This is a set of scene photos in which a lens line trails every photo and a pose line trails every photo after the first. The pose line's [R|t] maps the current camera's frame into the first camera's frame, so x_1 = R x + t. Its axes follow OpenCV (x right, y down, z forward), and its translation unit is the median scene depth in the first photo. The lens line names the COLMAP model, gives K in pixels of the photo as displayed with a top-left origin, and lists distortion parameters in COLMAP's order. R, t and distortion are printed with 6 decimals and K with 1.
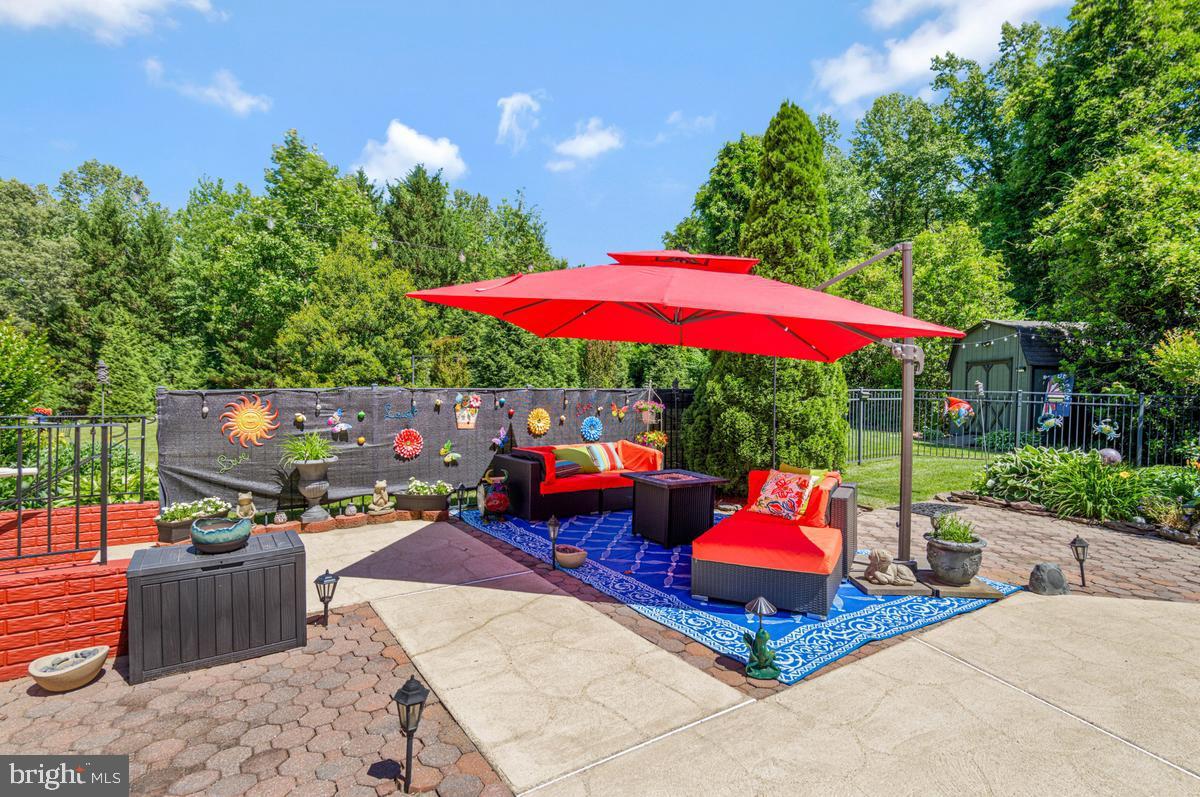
lens RADIAL K [[580.3, 0, 585.1], [0, 580.3, 401.6], [0, 0, 1]] dist [0.001116, 0.000259]
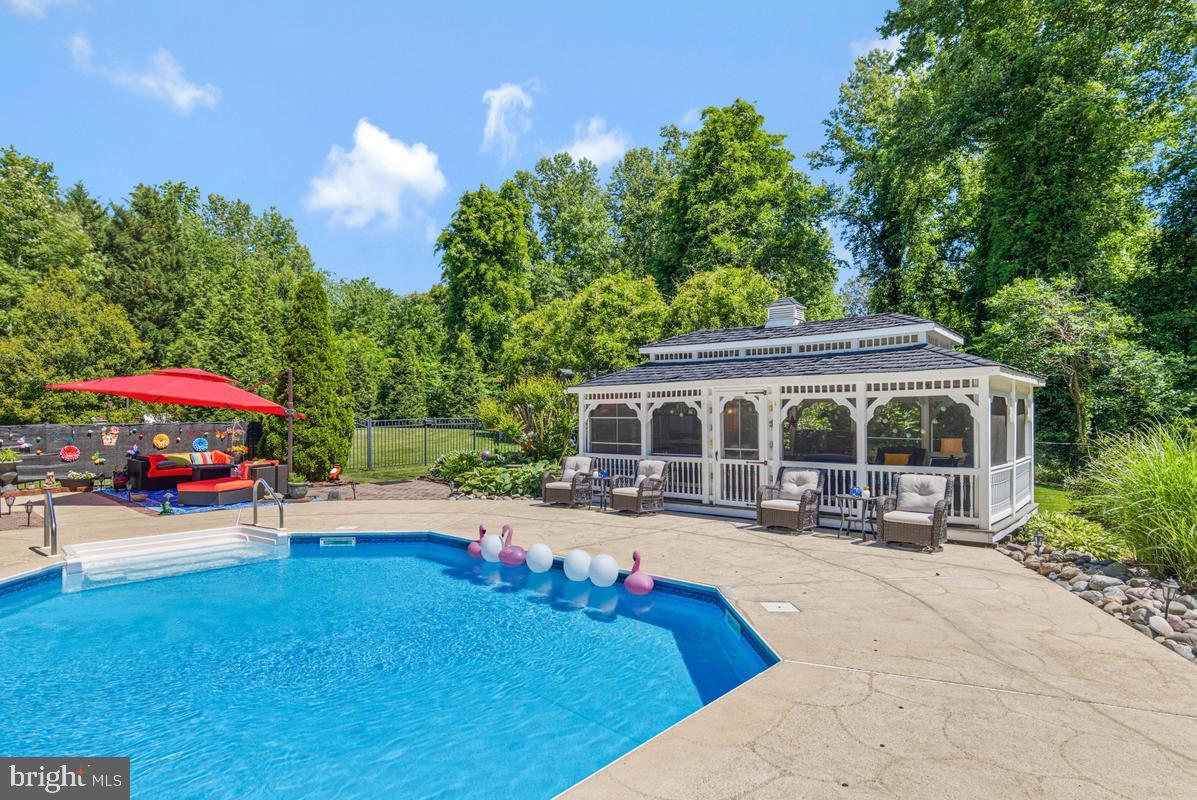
lens RADIAL K [[658.6, 0, 596.4], [0, 658.6, 417.2], [0, 0, 1]] dist [0.017654, -0.000772]
pose [[0.964077, -0.000239, 0.265624, 0.228675], [0.000761, 0.999998, -0.001862, -0.012010], [-0.265623, 0.001998, 0.964075, -0.458286]]
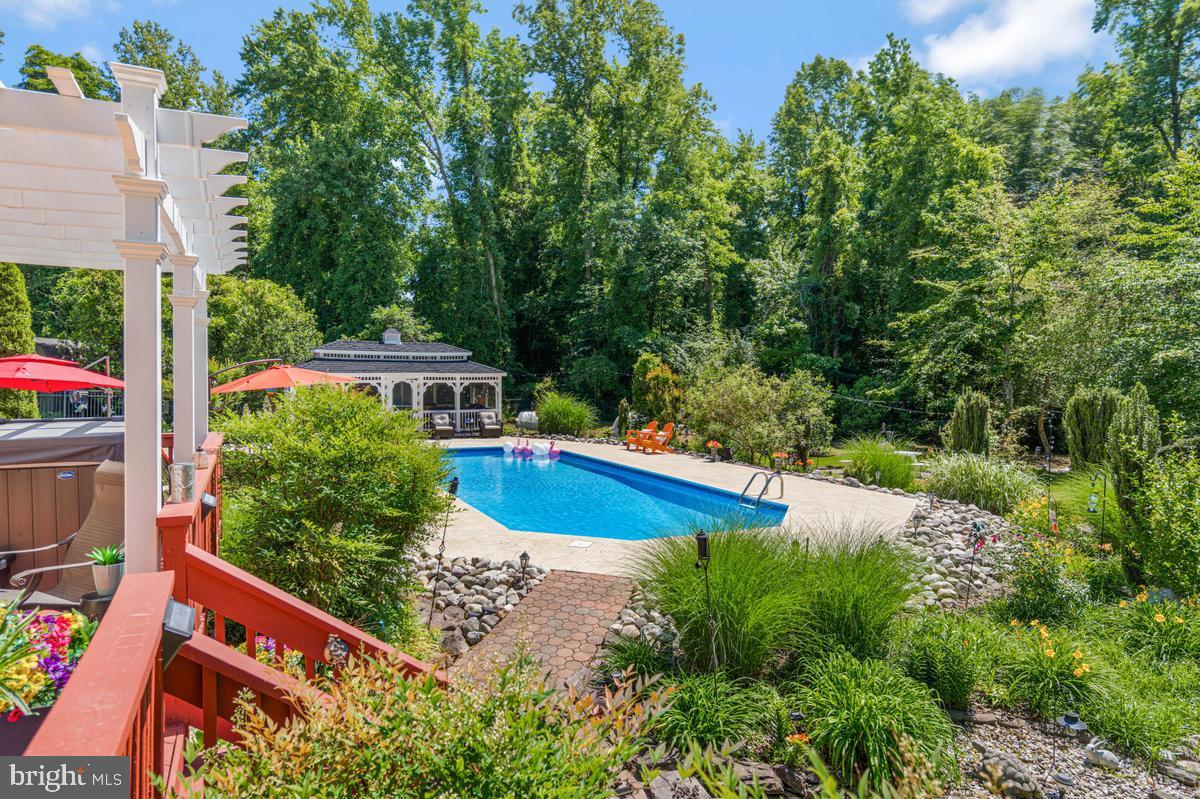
lens RADIAL K [[729.0, 0, 602.3], [0, 729.0, 396.0], [0, 0, 1]] dist [0.005054, 0.001098]
pose [[0.127808, -0.027371, 0.991421, -0.652401], [-0.004923, 0.999589, 0.028231, -0.039082], [-0.991787, -0.008489, 0.127621, -0.468912]]
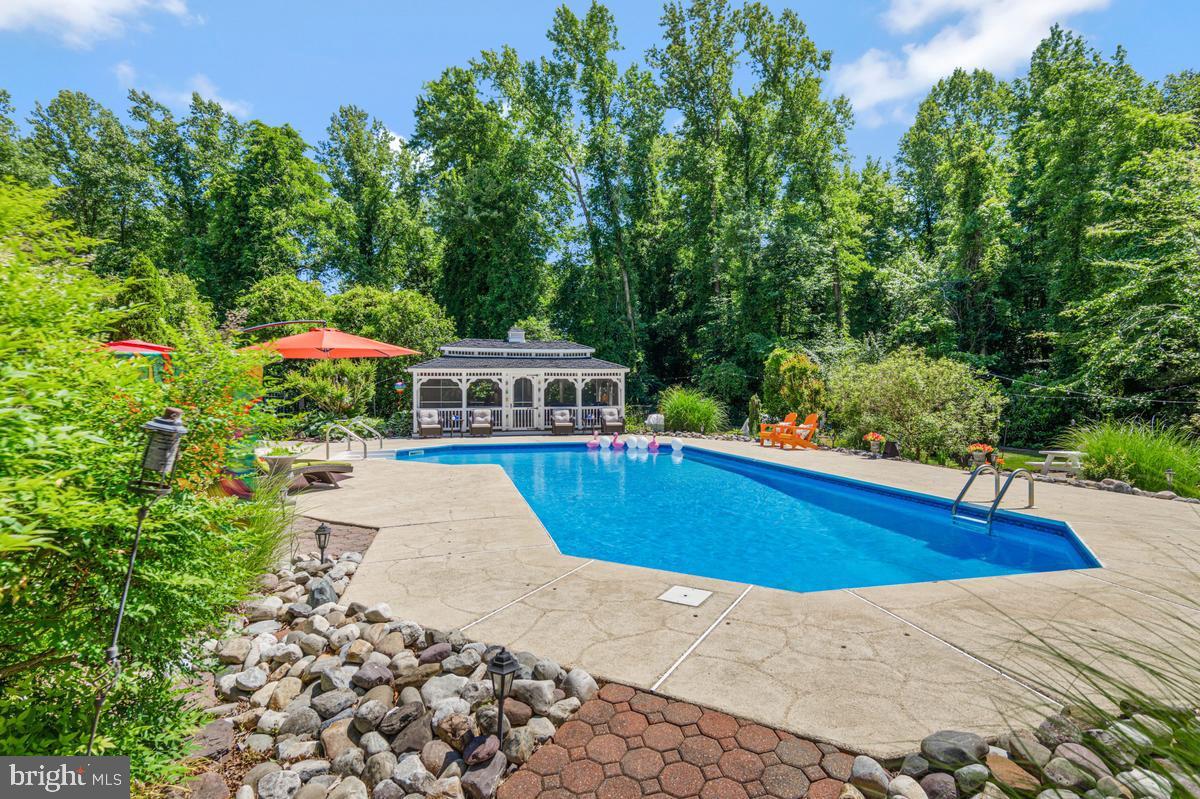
lens RADIAL K [[608.6, 0, 608.6], [0, 608.6, 398.1], [0, 0, 1]] dist [0.003515, 0.000414]
pose [[0.322512, -0.002386, 0.946563, -0.395425], [0.005746, 0.999983, 0.000563, 0.005222], [-0.946548, 0.005257, 0.322520, -0.436854]]
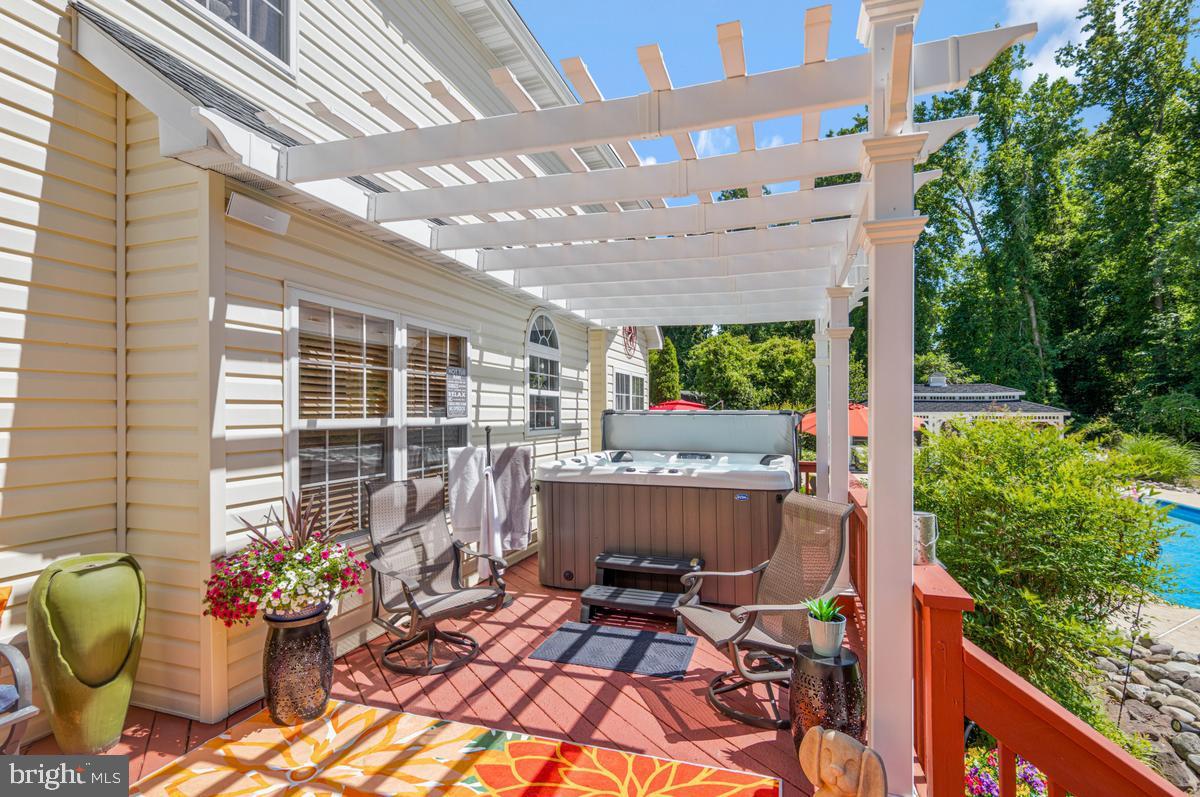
lens RADIAL K [[565.6, 0, 601.2], [0, 565.6, 412.8], [0, 0, 1]] dist [-0.016412, 0.000162]
pose [[0.787140, 0.004769, 0.616756, -0.611042], [-0.006438, 0.999979, 0.000484, -0.037078], [-0.616741, -0.004351, 0.787154, -0.395586]]
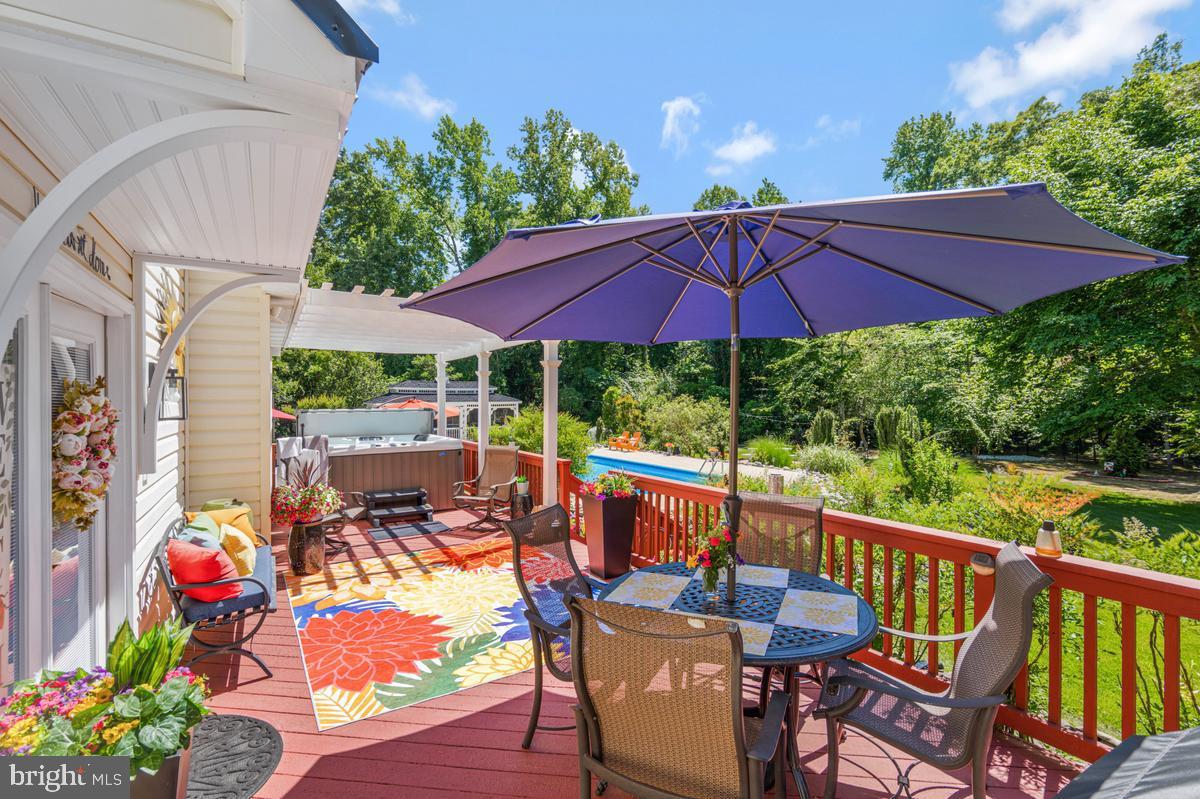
lens RADIAL K [[541.0, 0, 600.0], [0, 541.0, 399.5], [0, 0, 1]] dist [-0.014778, 0.000119]
pose [[0.035465, 0.002967, 0.999367, -0.819785], [0.009413, 0.999950, -0.003303, -0.042738], [-0.999327, 0.009524, 0.035435, -0.391302]]
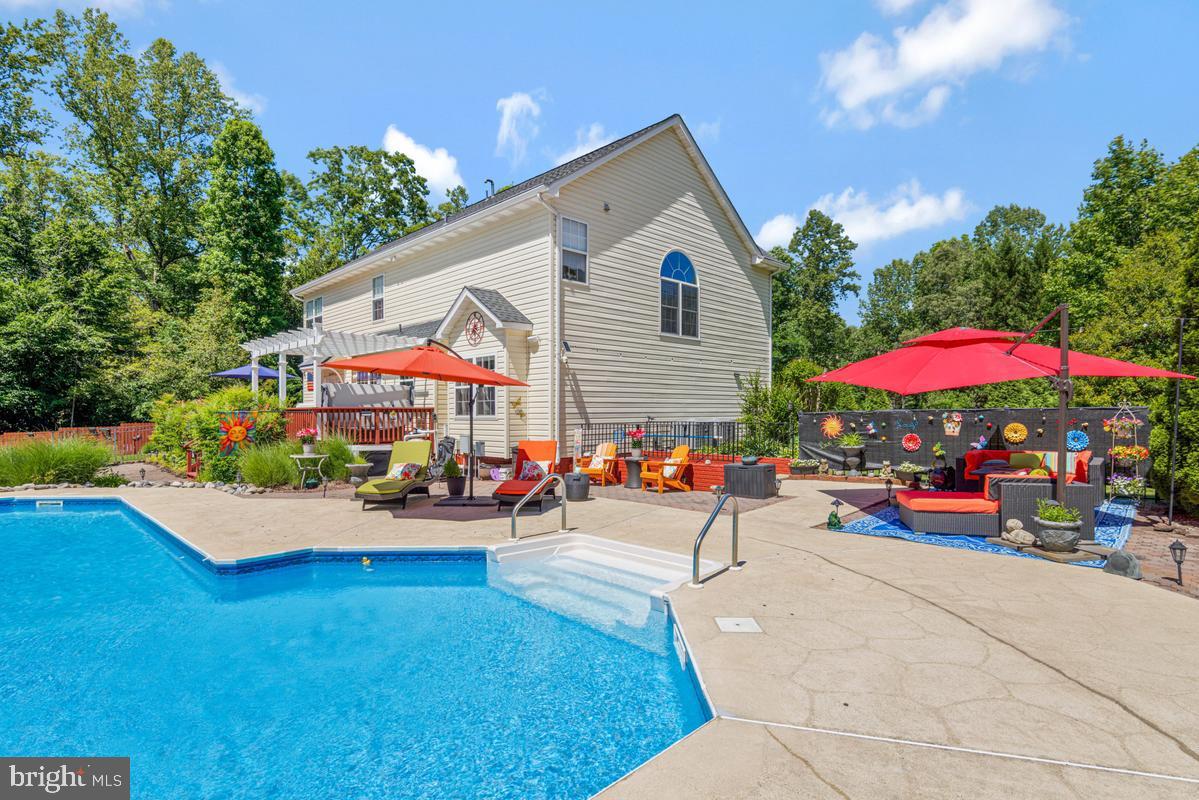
lens RADIAL K [[597.2, 0, 607.4], [0, 597.2, 419.0], [0, 0, 1]] dist [-0.004857, 0.000724]
pose [[0.209241, 0.011442, -0.977797, 0.353940], [0.001699, 0.999926, 0.012064, -0.005396], [0.977863, -0.004185, 0.209206, -0.067243]]
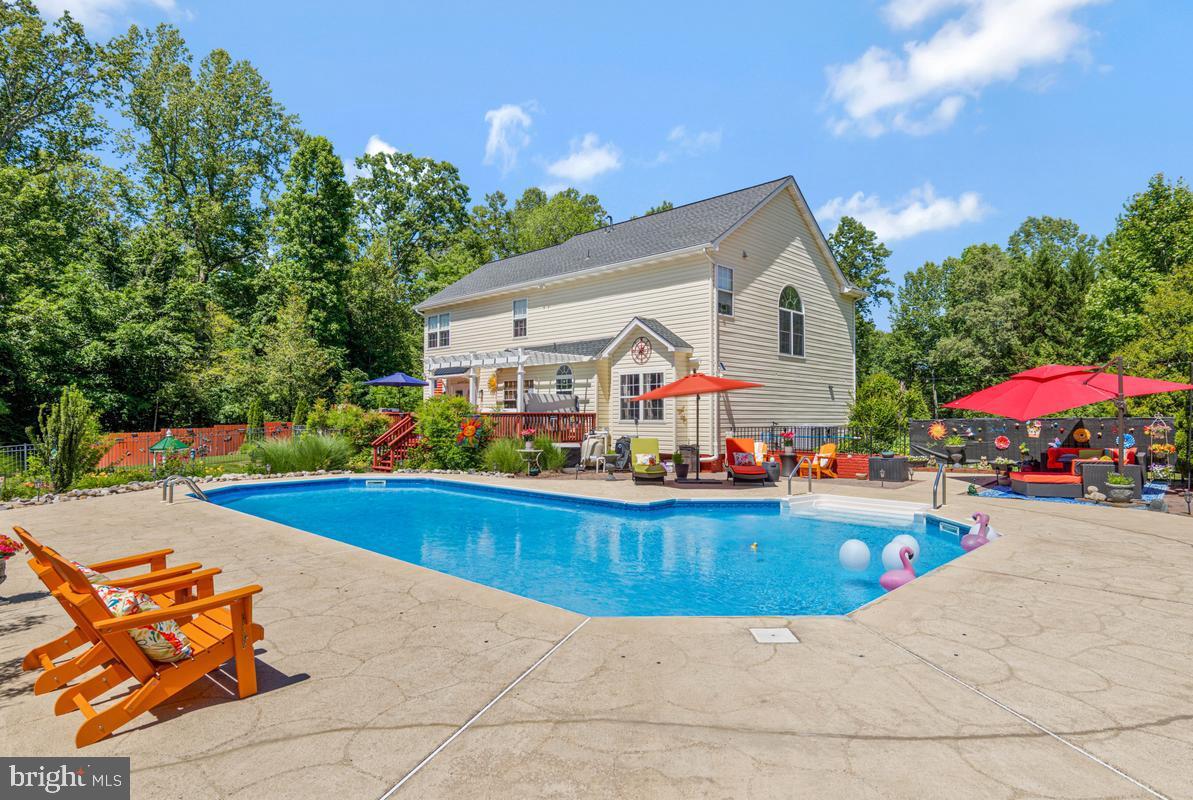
lens RADIAL K [[664.0, 0, 599.8], [0, 664.0, 396.7], [0, 0, 1]] dist [0.002070, -0.002493]
pose [[0.219860, -0.029661, -0.975080, 0.553194], [-0.006471, 0.999471, -0.031862, -0.004091], [0.975510, 0.013315, 0.219552, -0.324899]]
